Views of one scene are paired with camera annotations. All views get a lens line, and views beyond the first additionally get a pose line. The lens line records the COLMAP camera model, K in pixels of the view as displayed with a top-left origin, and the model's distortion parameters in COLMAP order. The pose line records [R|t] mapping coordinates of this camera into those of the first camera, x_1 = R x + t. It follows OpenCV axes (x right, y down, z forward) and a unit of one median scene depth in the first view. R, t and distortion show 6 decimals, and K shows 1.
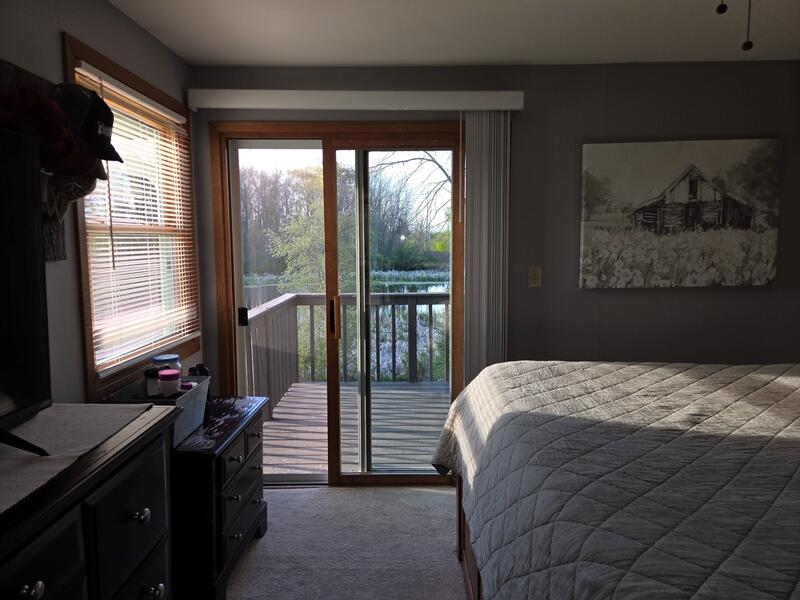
lens RADIAL K [[540.6, 0, 399.2], [0, 540.6, 296.0], [0, 0, 1]] dist [0.050830, -0.028140]
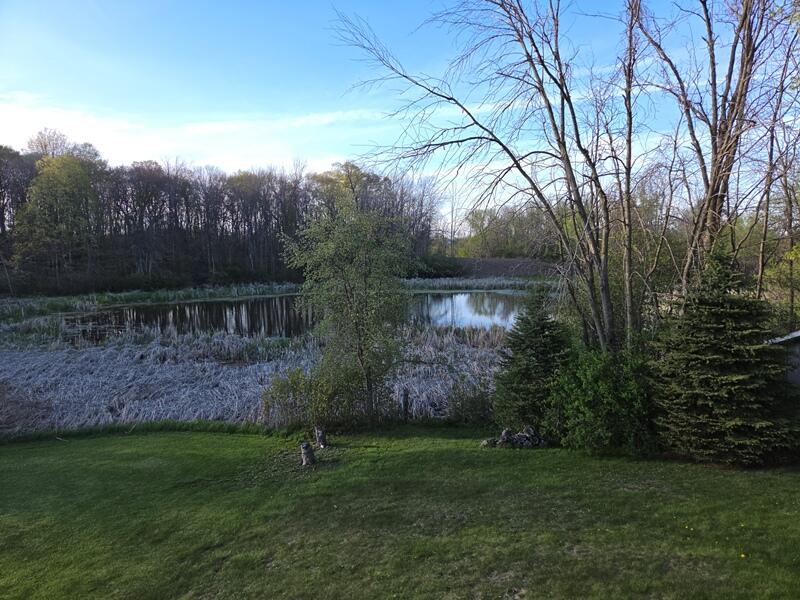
lens RADIAL K [[540.6, 0, 400.1], [0, 540.6, 300.7], [0, 0, 1]] dist [0.050830, -0.028140]
pose [[0.999411, -0.002606, -0.034211, -0.025724], [0.002500, 0.999992, -0.003131, -0.013012], [0.034219, 0.003044, 0.999410, 0.129818]]
